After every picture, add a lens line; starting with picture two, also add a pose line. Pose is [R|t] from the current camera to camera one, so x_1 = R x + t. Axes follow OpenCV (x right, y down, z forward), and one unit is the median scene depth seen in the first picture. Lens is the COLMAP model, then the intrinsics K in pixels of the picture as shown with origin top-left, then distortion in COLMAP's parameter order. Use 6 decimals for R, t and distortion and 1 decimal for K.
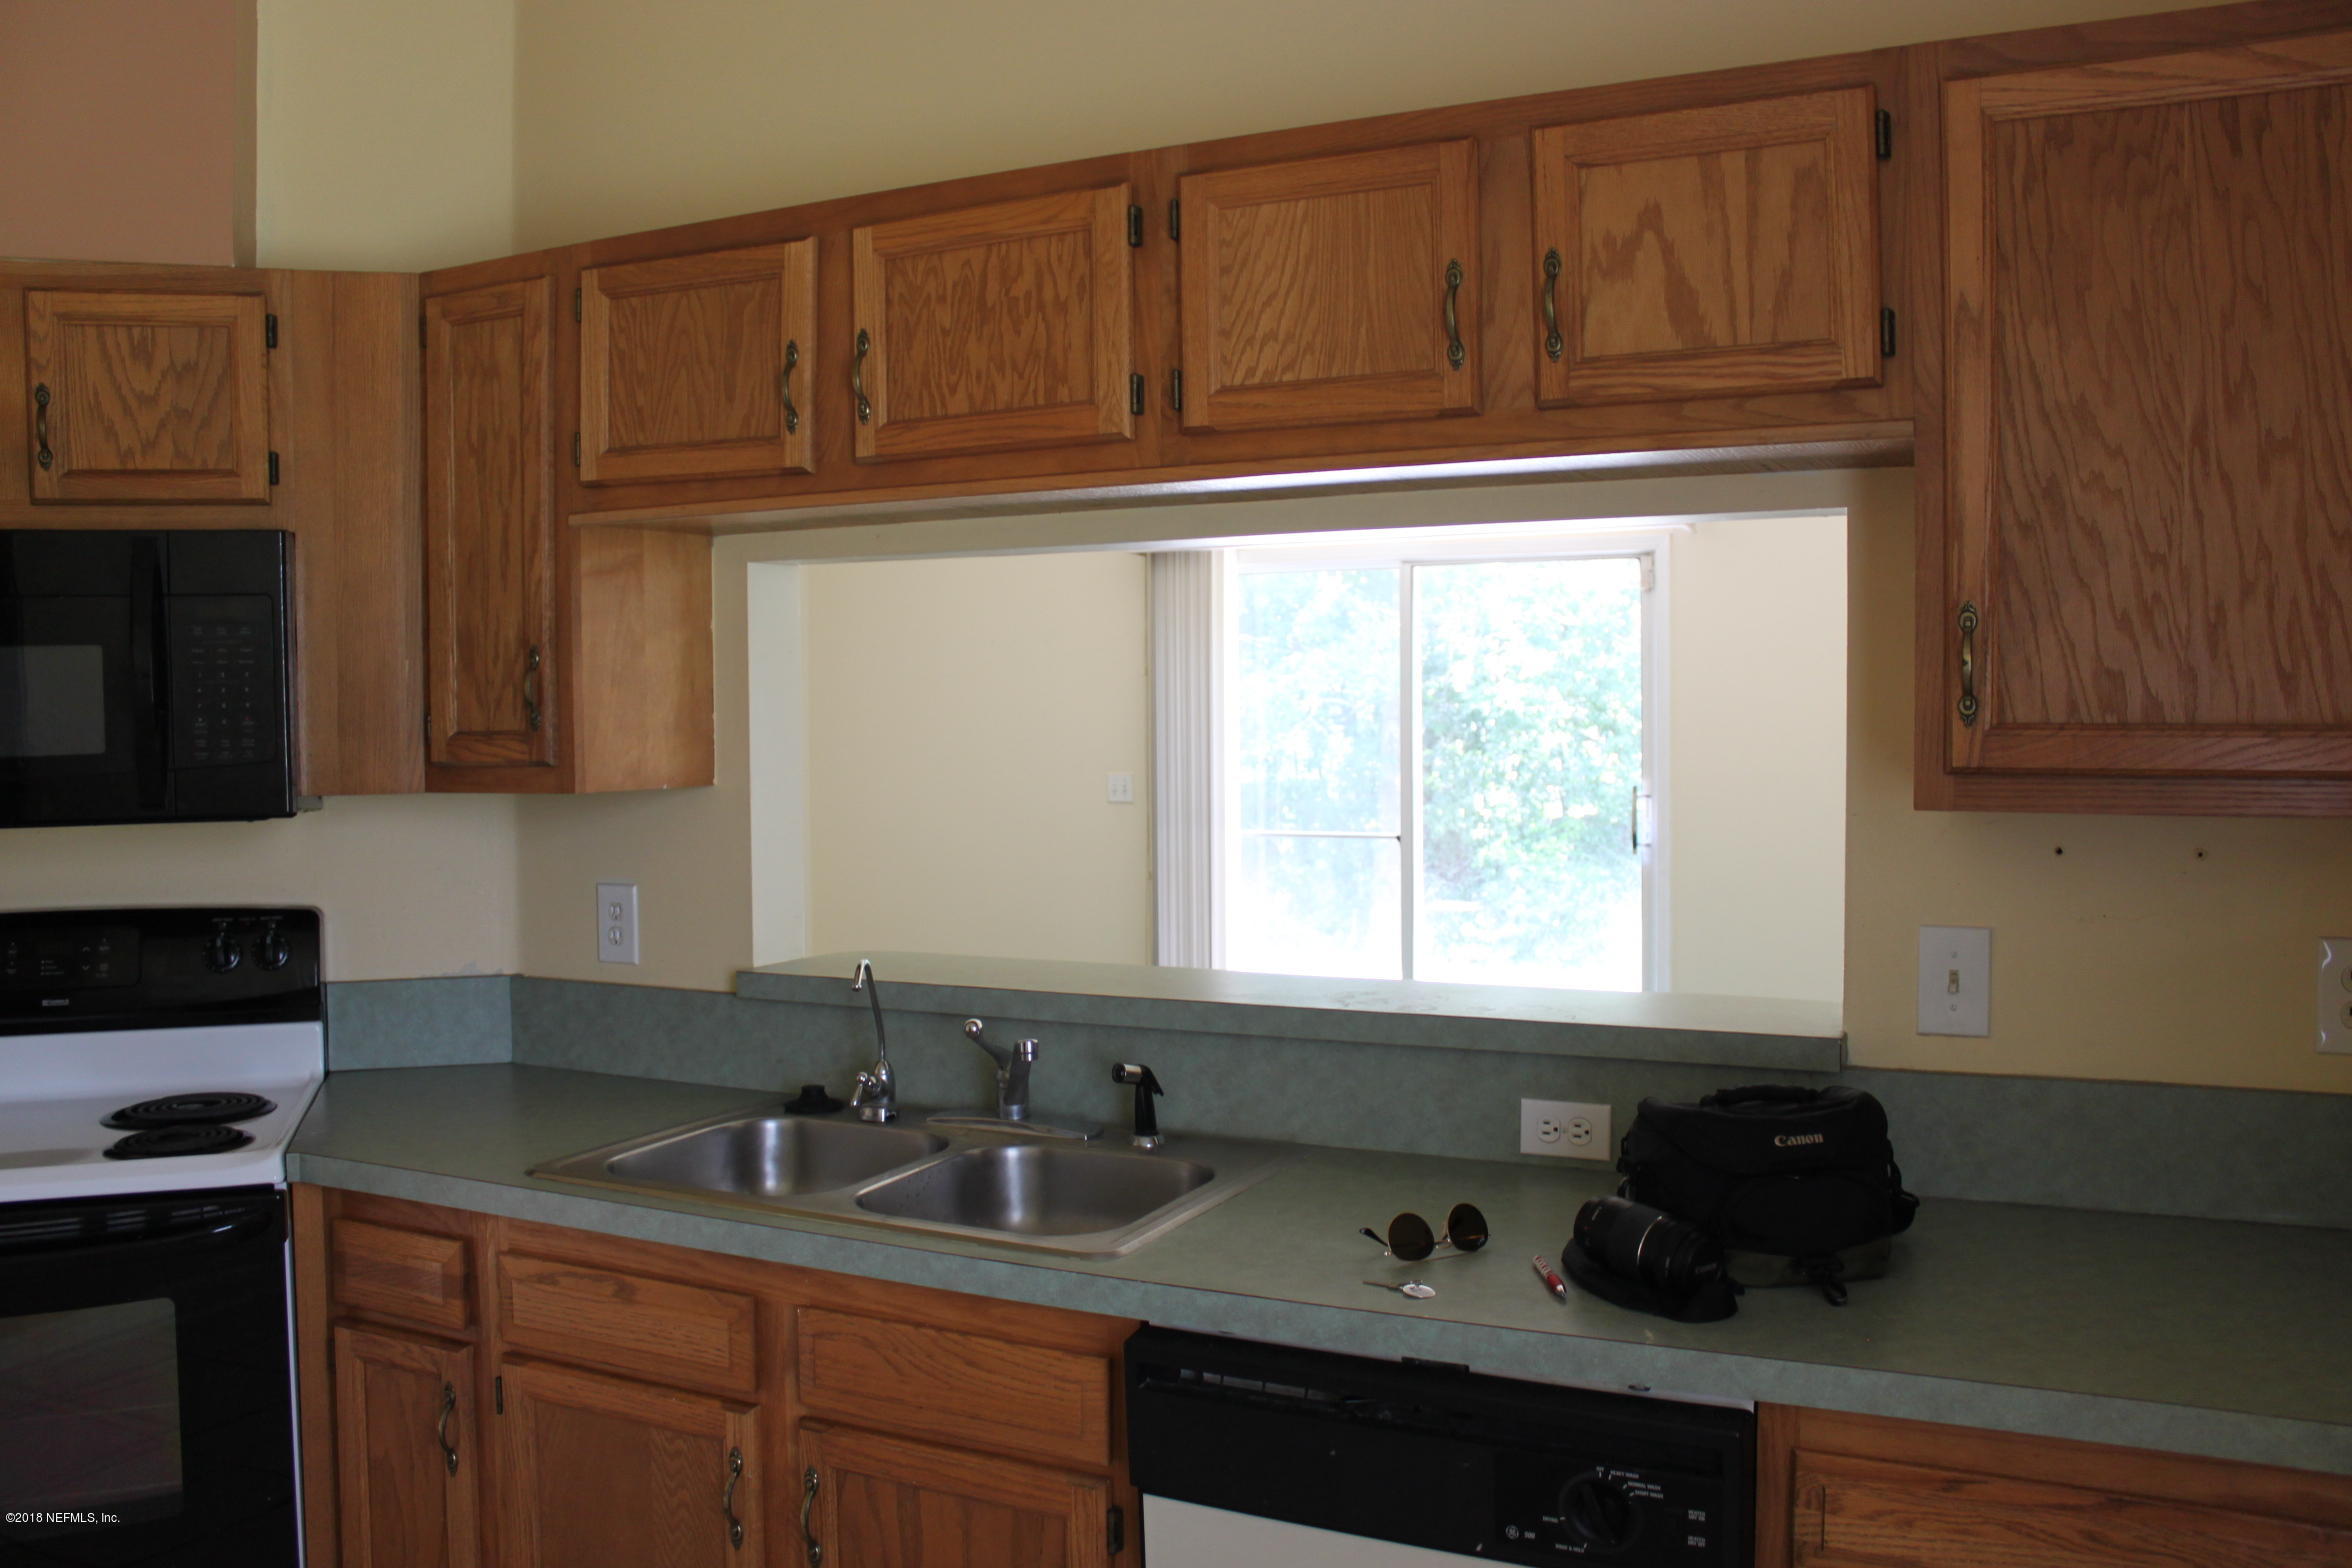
lens RADIAL K [[2025.3, 0, 1174.0], [0, 2025.3, 764.4], [0, 0, 1]] dist [-0.156819, 0.136754]
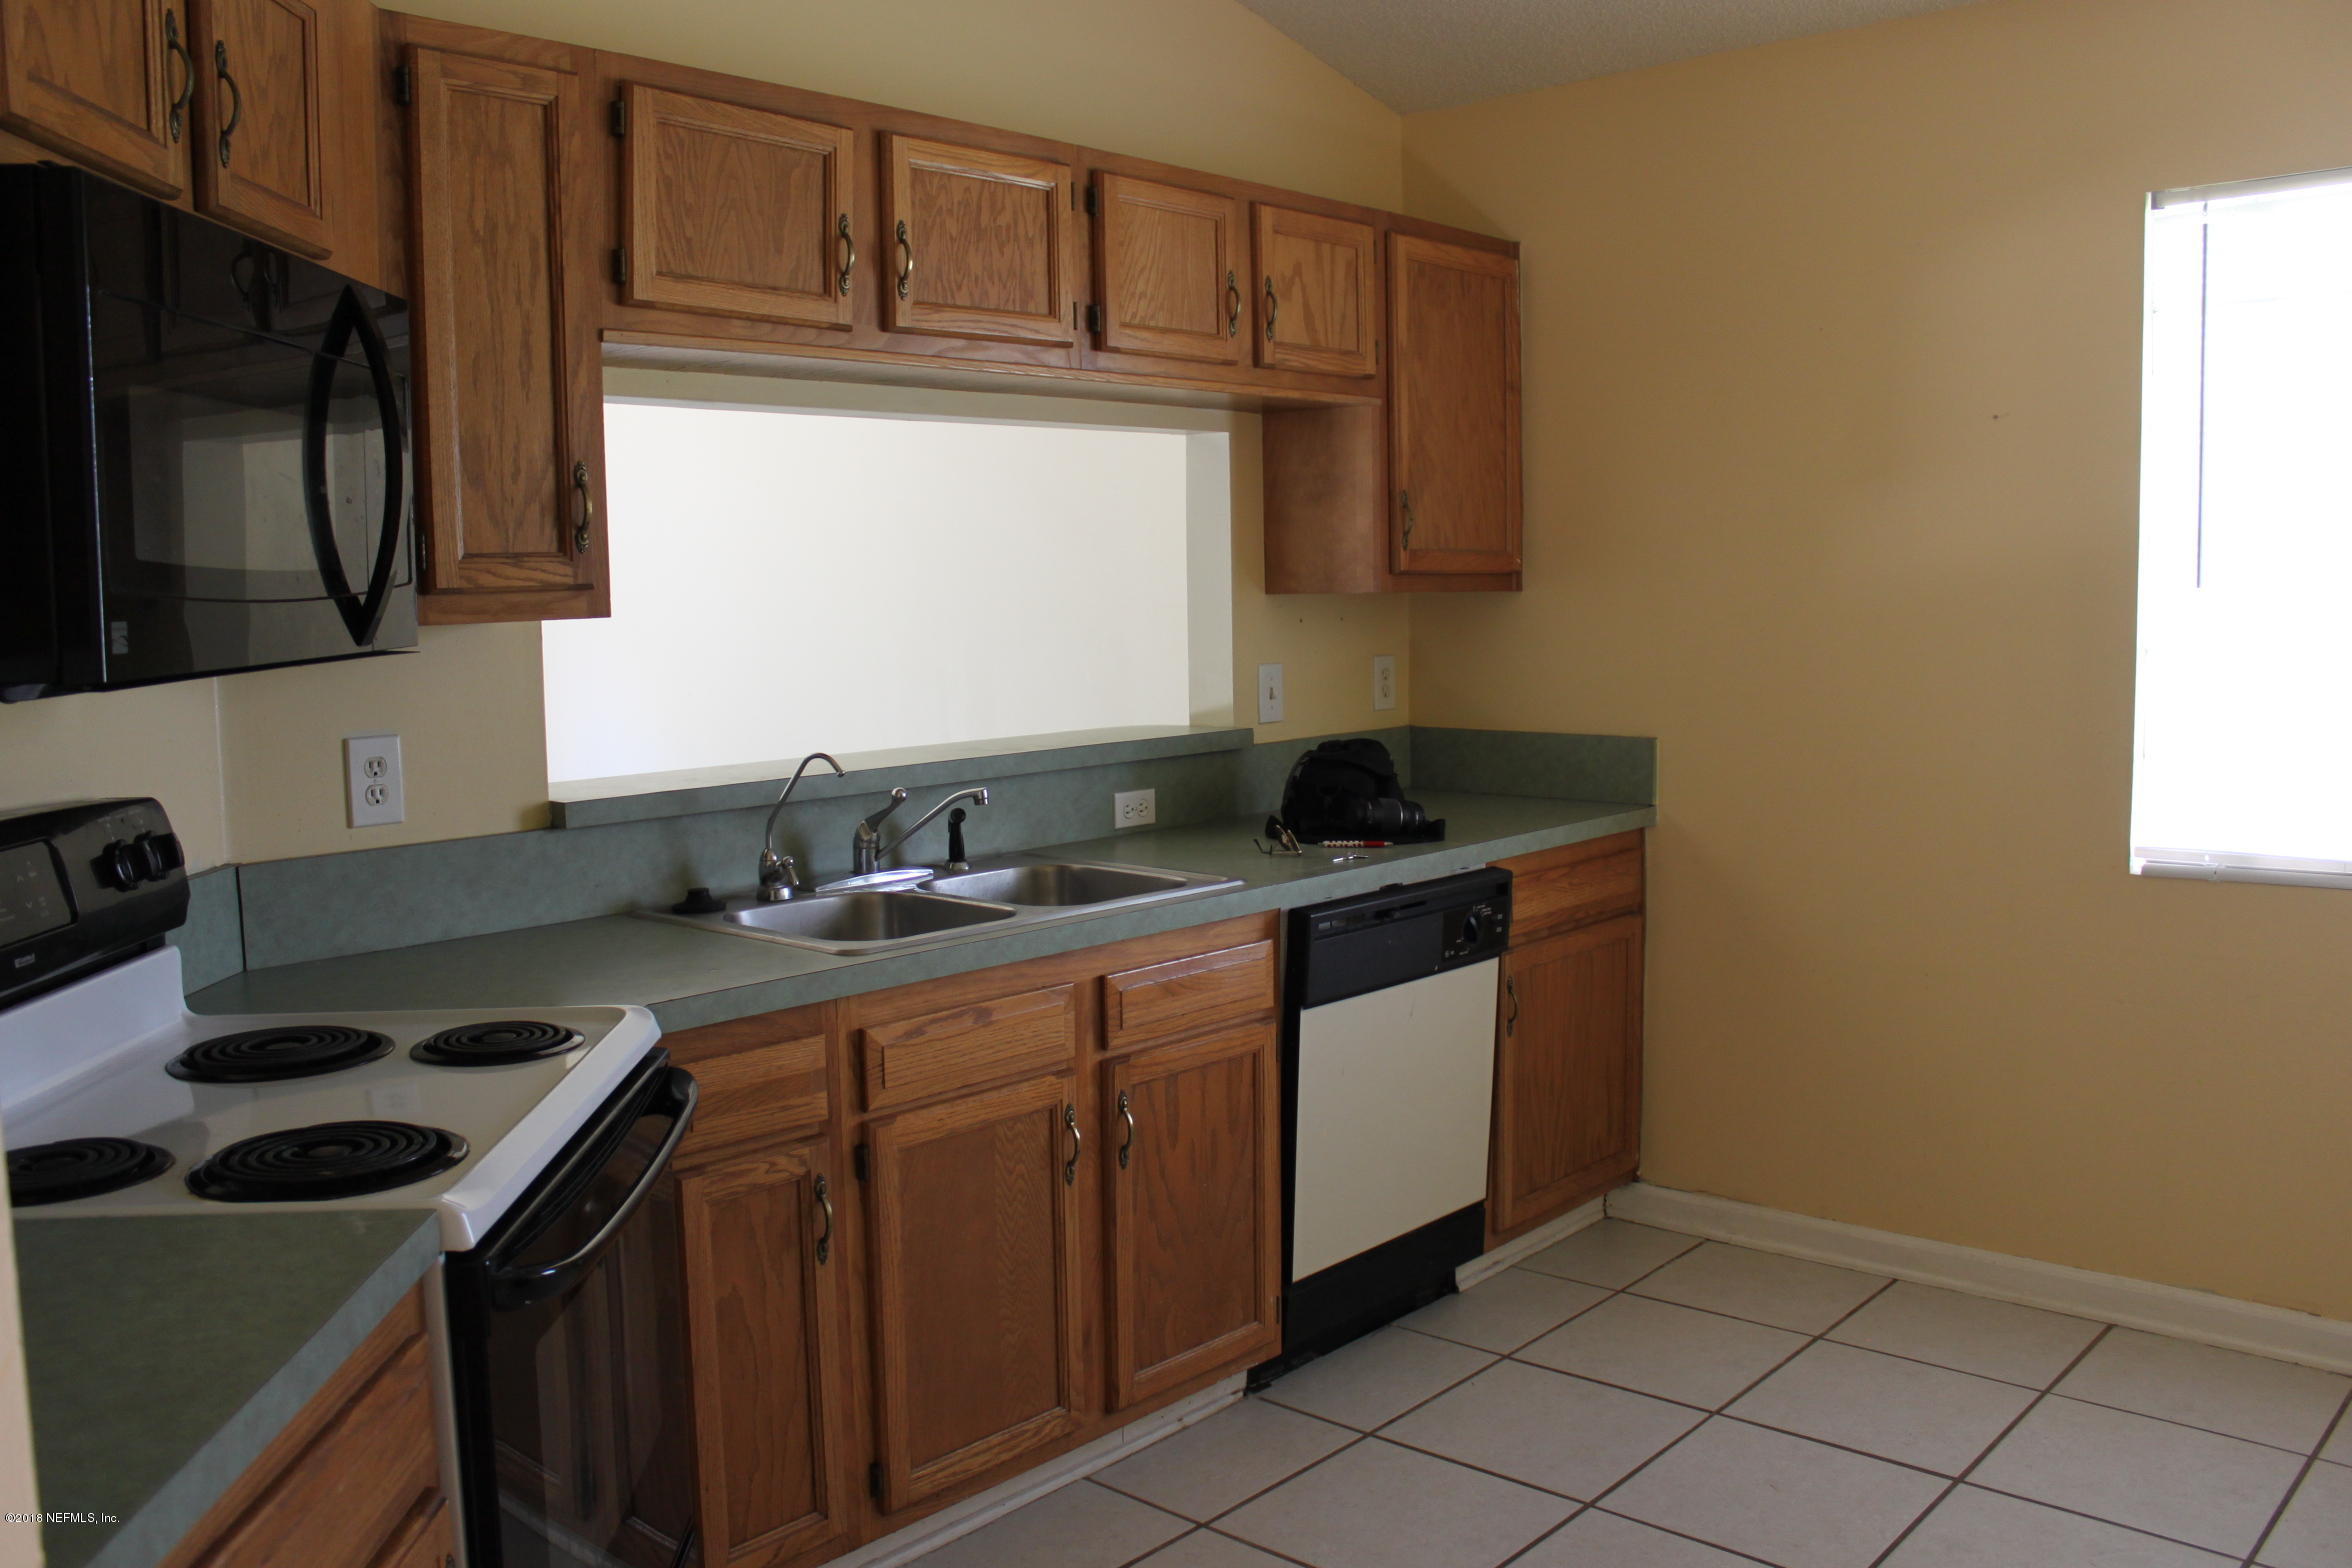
lens RADIAL K [[1999.6, 0, 1167.3], [0, 1999.6, 771.5], [0, 0, 1]] dist [-0.138678, 0.151746]
pose [[0.255208, -0.084528, 0.963184, -1.264418], [0.045945, 0.996106, 0.075243, 0.031827], [-0.965794, 0.025051, 0.258098, 0.529928]]
